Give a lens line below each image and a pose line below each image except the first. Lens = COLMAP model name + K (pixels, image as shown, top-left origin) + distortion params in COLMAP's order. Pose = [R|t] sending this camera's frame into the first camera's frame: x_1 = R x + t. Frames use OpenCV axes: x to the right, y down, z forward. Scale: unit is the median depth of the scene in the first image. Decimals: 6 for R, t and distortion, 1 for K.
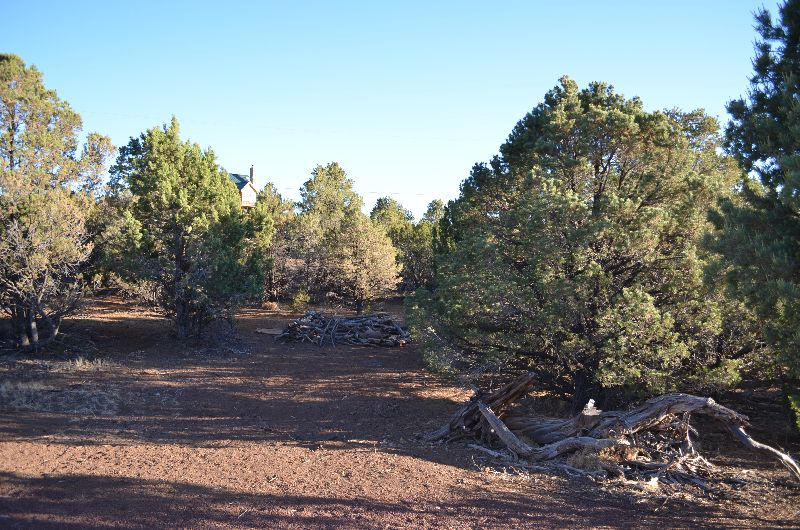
lens RADIAL K [[625.8, 0, 409.2], [0, 625.8, 273.5], [0, 0, 1]] dist [-0.075559, -0.002122]
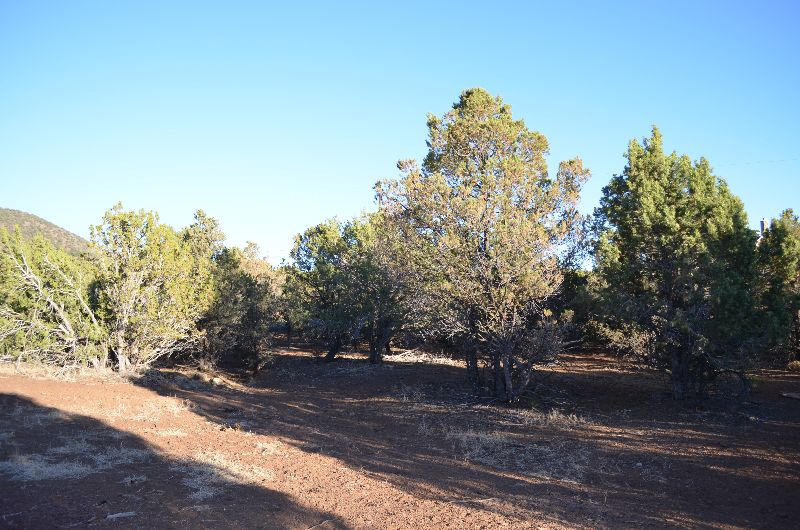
lens RADIAL K [[625.8, 0, 409.2], [0, 625.8, 273.5], [0, 0, 1]] dist [-0.075559, -0.002122]
pose [[0.707626, -0.086844, -0.701230, -0.052005], [-0.003727, 0.991946, -0.126609, 0.051135], [0.706577, 0.092205, 0.701603, 0.208984]]
